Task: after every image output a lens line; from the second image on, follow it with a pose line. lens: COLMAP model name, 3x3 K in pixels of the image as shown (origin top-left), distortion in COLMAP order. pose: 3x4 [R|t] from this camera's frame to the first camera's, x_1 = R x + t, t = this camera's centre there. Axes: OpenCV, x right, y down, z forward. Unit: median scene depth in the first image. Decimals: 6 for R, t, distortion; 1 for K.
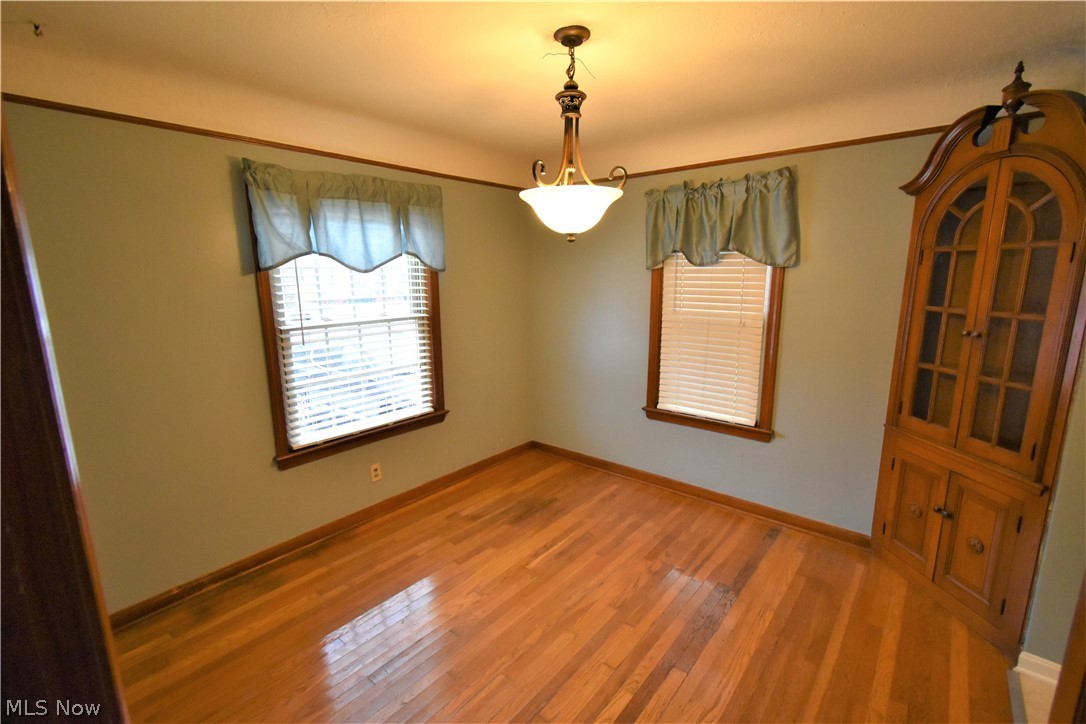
lens RADIAL K [[481.4, 0, 540.3], [0, 481.4, 363.6], [0, 0, 1]] dist [0.003934, -0.000453]
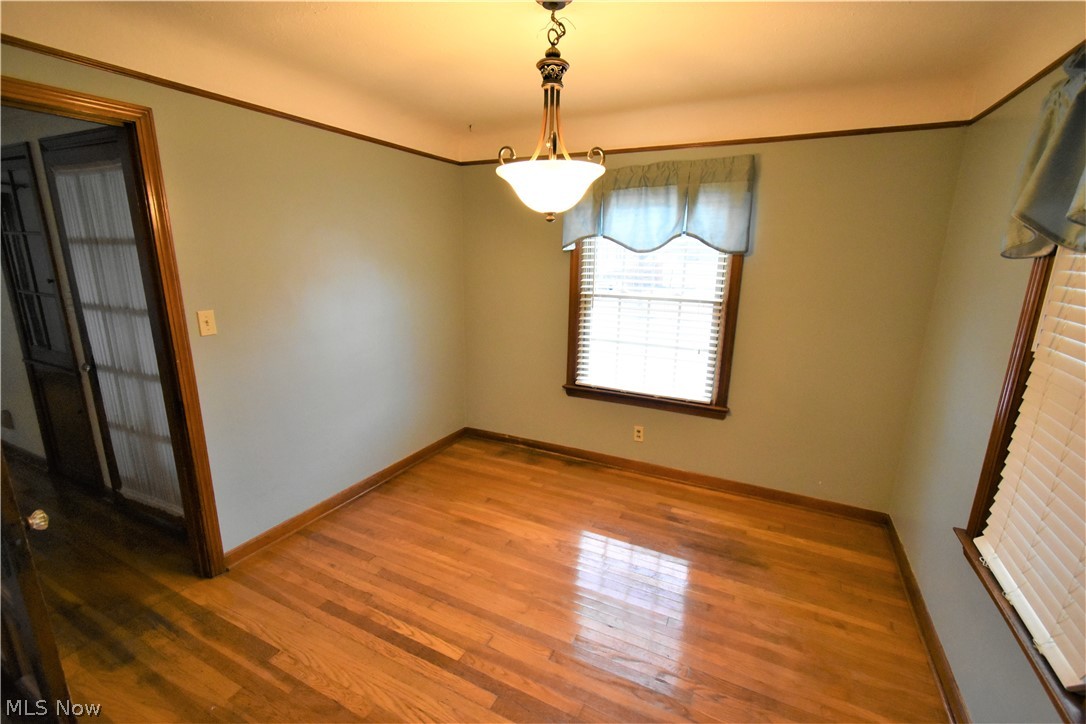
lens RADIAL K [[481.4, 0, 540.3], [0, 481.4, 363.6], [0, 0, 1]] dist [0.003934, -0.000453]
pose [[0.226049, 0.234292, -0.945521, 0.660152], [-0.198823, 0.961309, 0.190670, -0.102560], [0.953610, 0.144891, 0.263886, 0.494241]]
